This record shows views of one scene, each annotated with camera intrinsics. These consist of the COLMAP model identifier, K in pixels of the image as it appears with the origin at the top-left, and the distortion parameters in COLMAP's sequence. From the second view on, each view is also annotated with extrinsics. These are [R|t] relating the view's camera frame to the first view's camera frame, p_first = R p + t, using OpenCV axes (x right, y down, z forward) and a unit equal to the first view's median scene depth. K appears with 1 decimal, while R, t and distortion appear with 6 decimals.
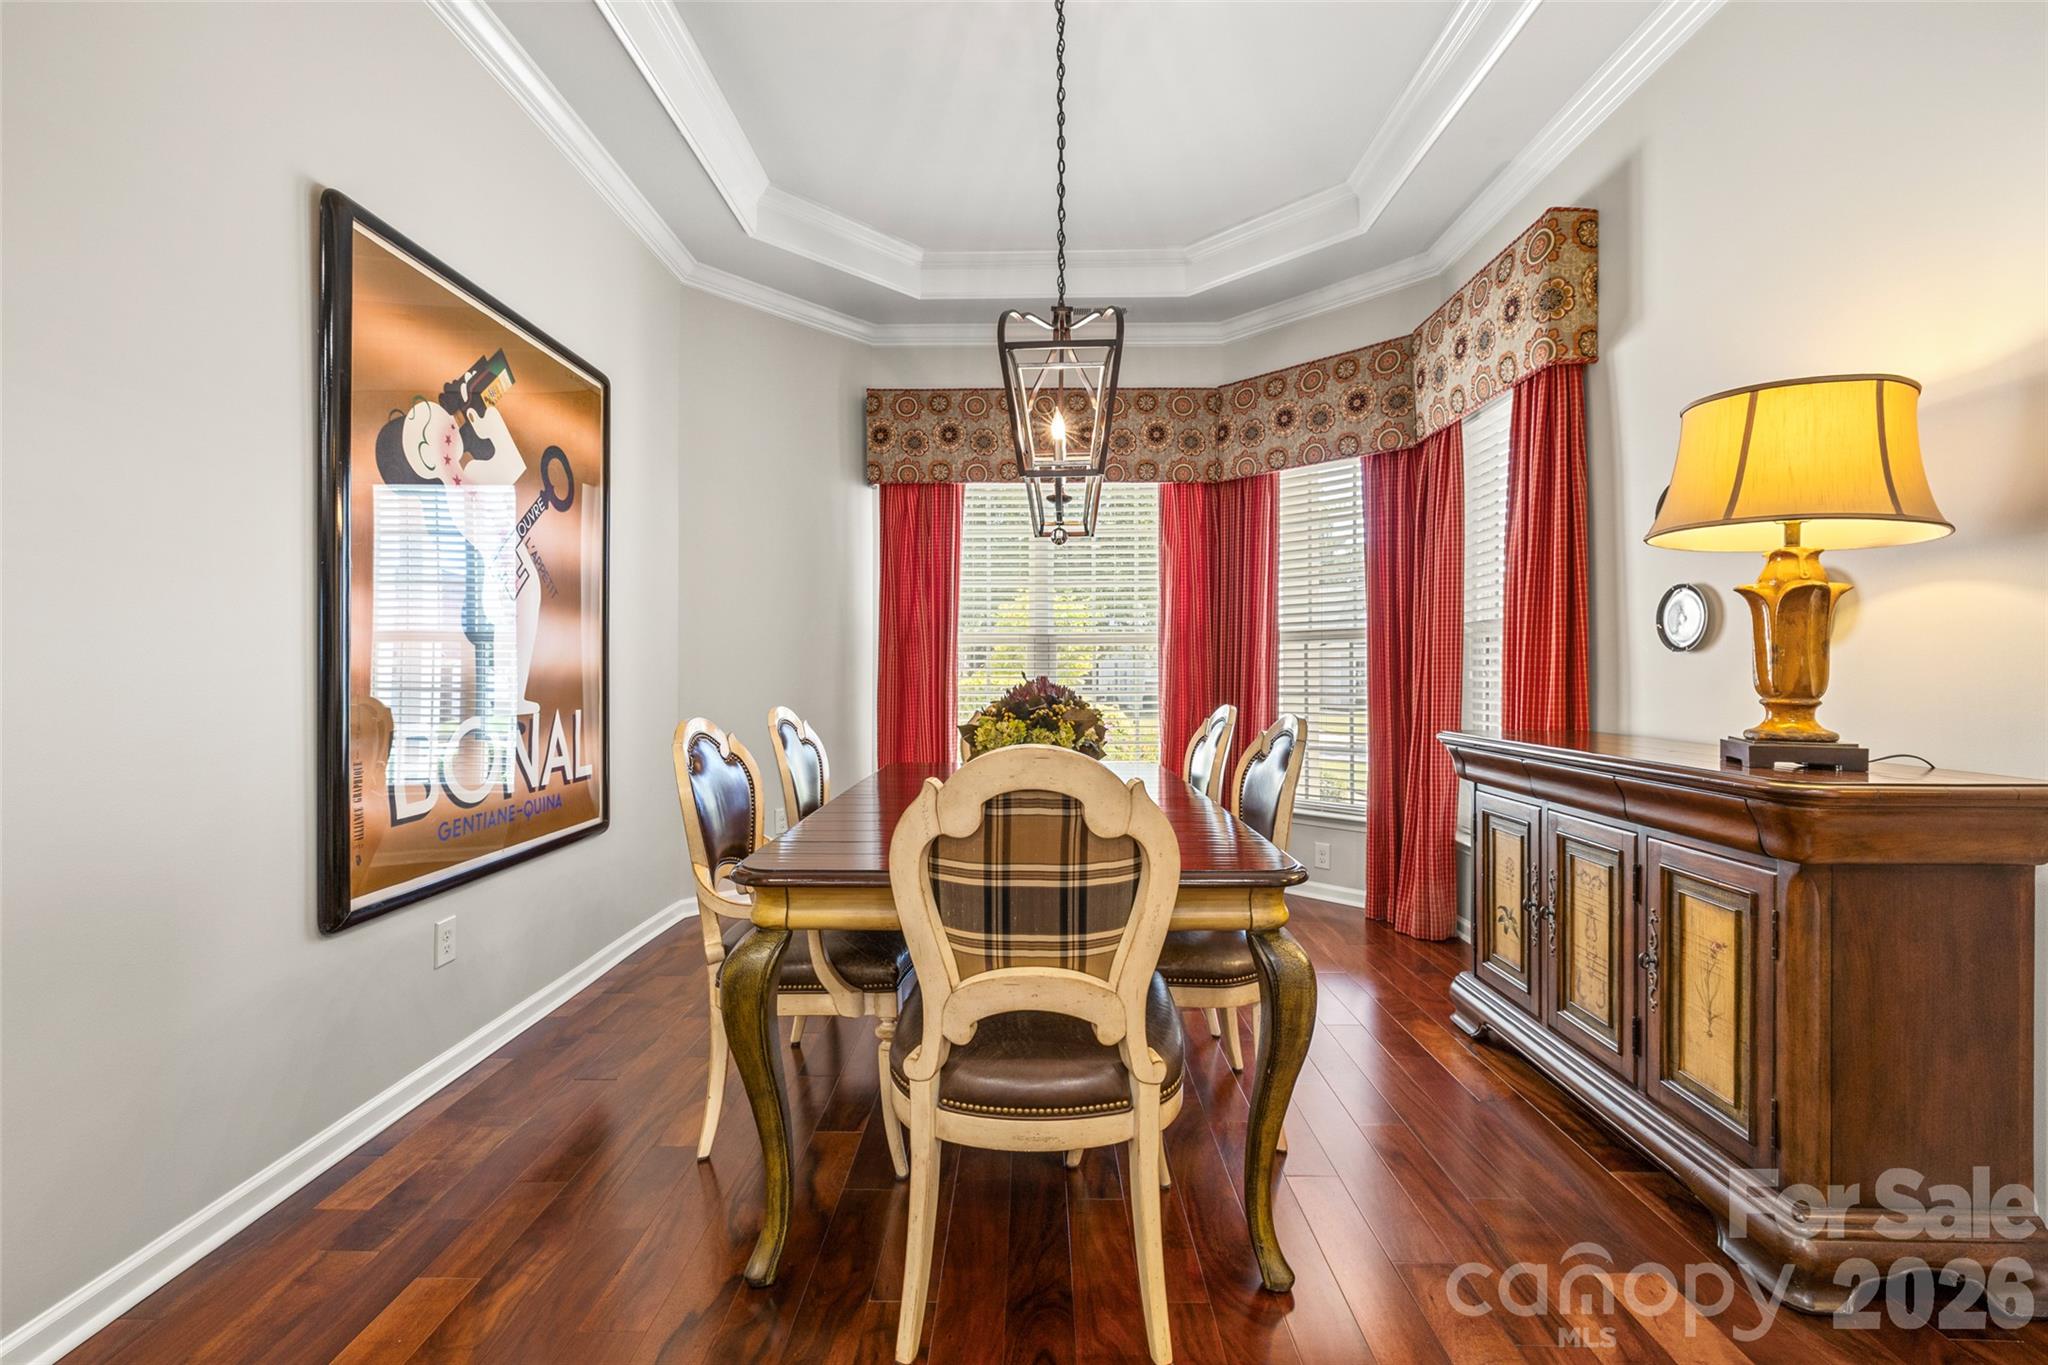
lens RADIAL K [[878.7, 0, 1018.5], [0, 878.7, 669.0], [0, 0, 1]] dist [0.002205, -0.000031]
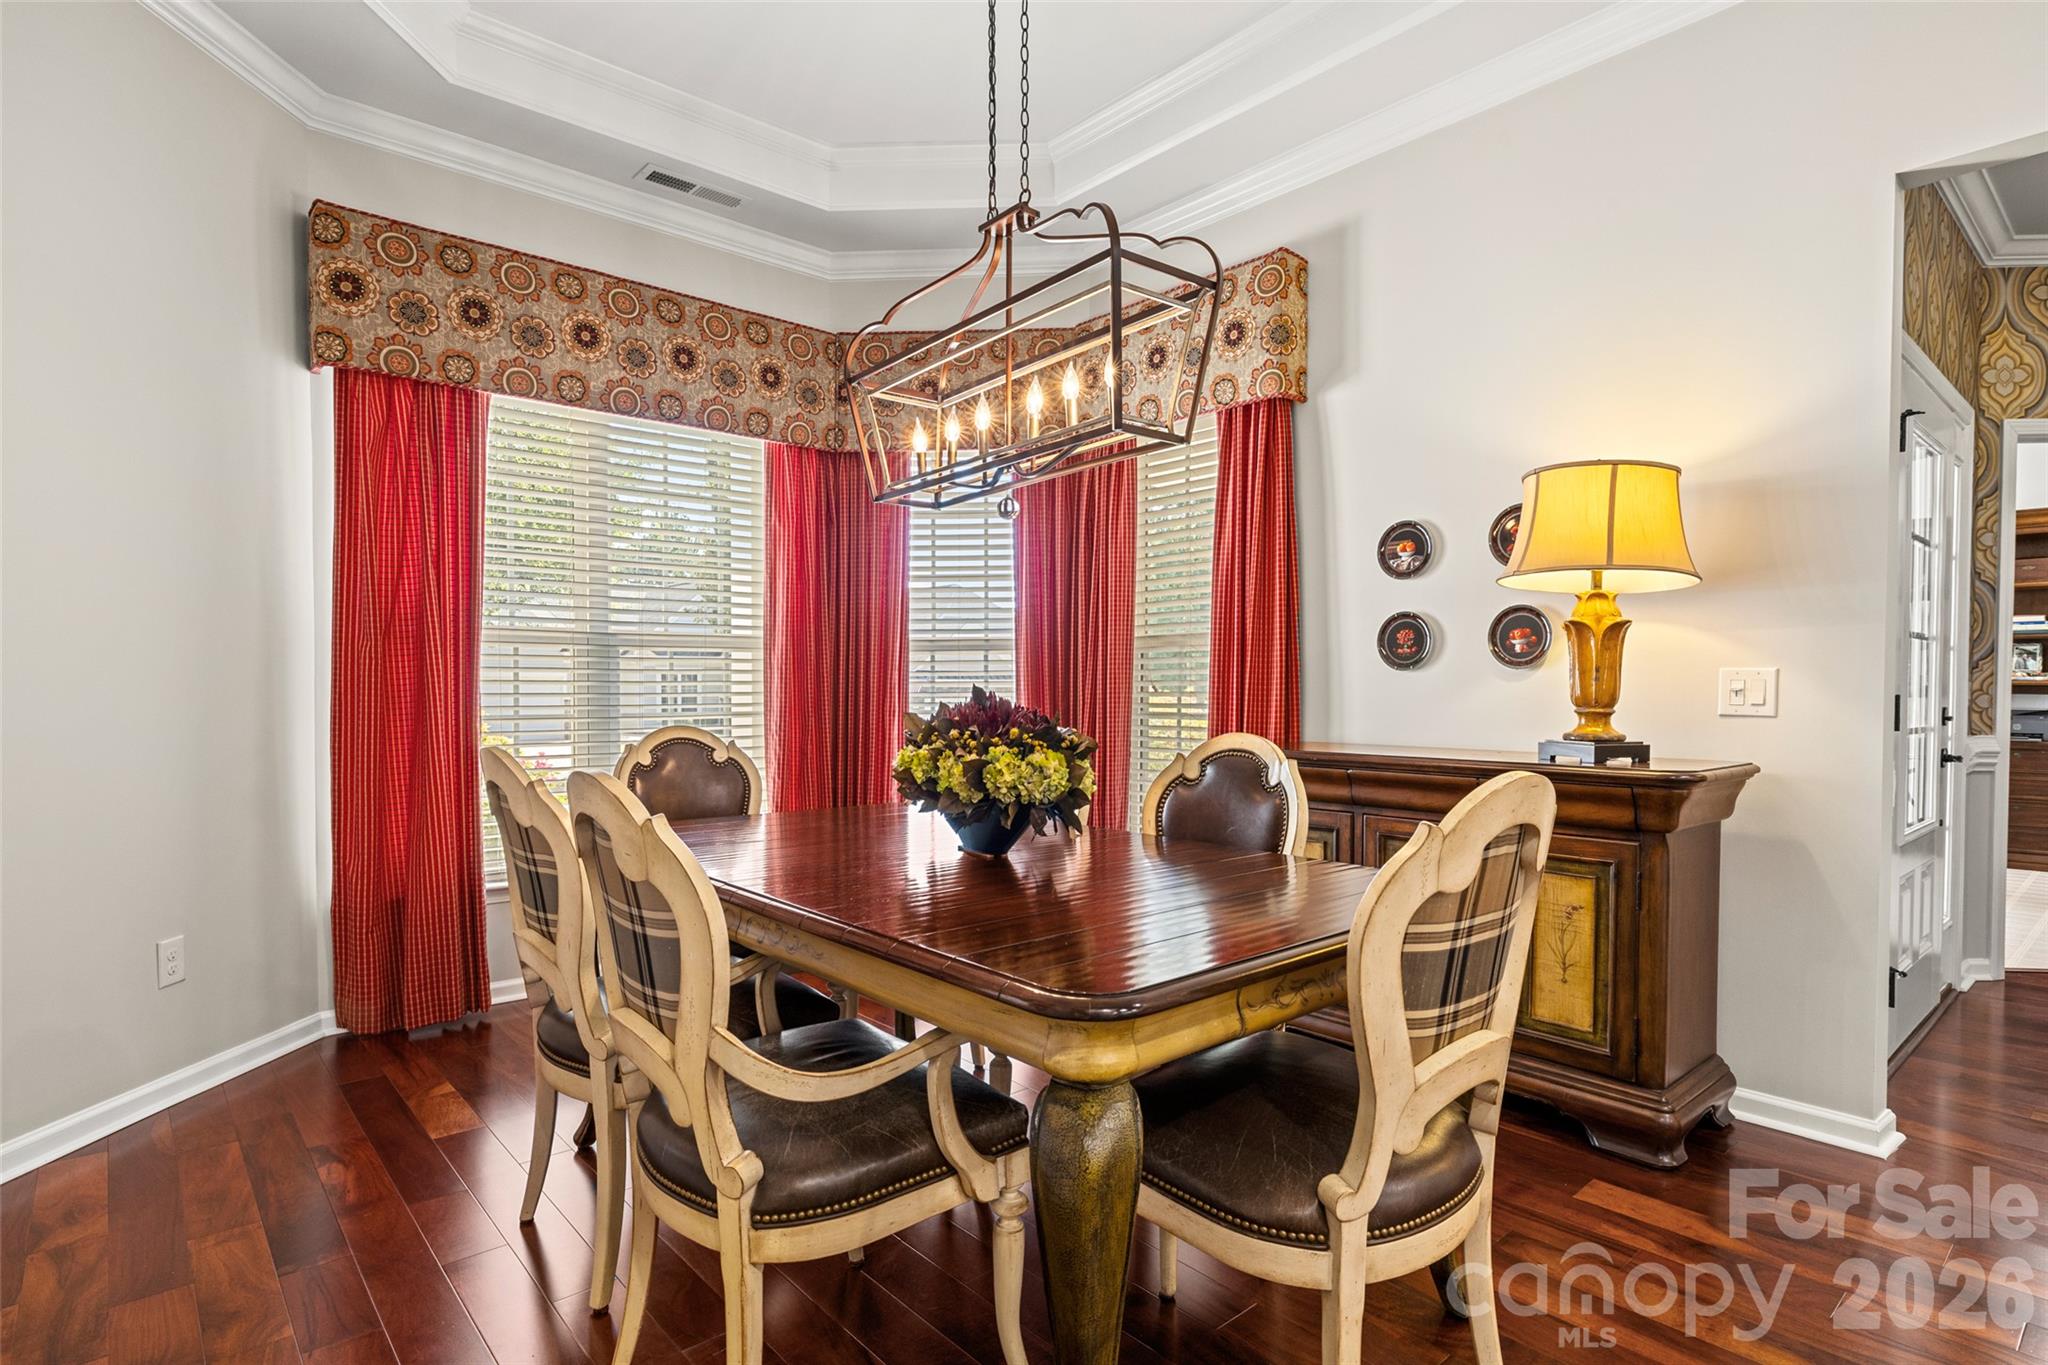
lens RADIAL K [[1033.1, 0, 1025.5], [0, 1033.1, 711.2], [0, 0, 1]] dist [-0.006911, 0.001552]
pose [[0.736907, -0.018720, 0.675735, -0.340570], [-0.001701, 0.999562, 0.029546, -0.002660], [-0.675992, -0.022922, 0.736553, 0.206507]]
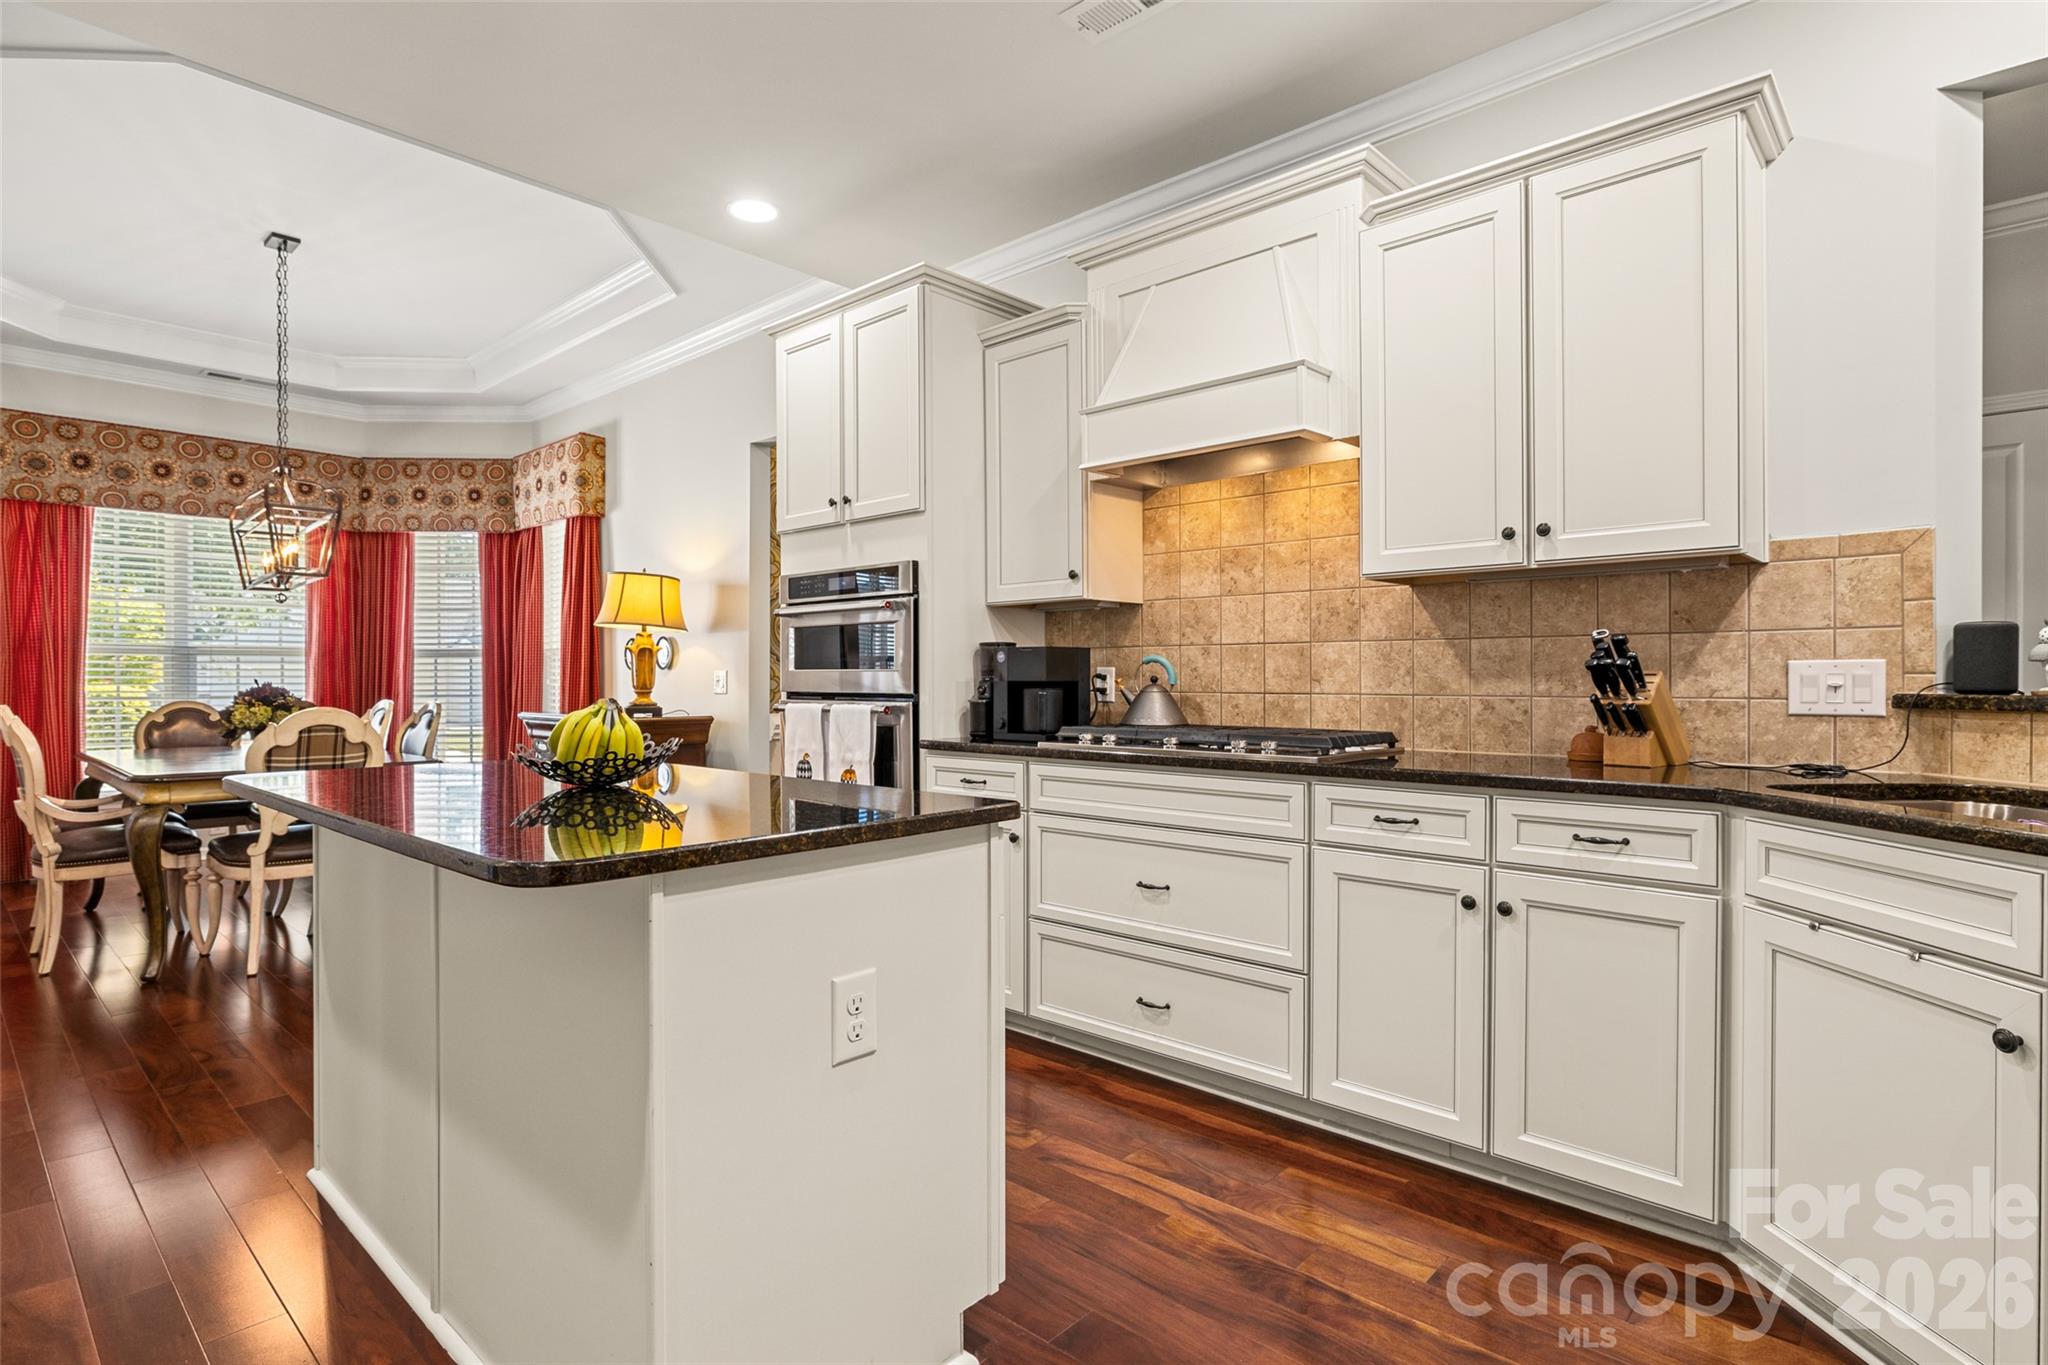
lens RADIAL K [[1033.1, 0, 1030.3], [0, 1033.1, 683.3], [0, 0, 1]] dist [-0.006911, 0.001552]
pose [[0.664048, 0.001681, 0.747688, -0.289894], [-0.004917, 0.999986, 0.002119, 0.000413], [-0.747674, -0.005083, 0.664047, -0.851852]]
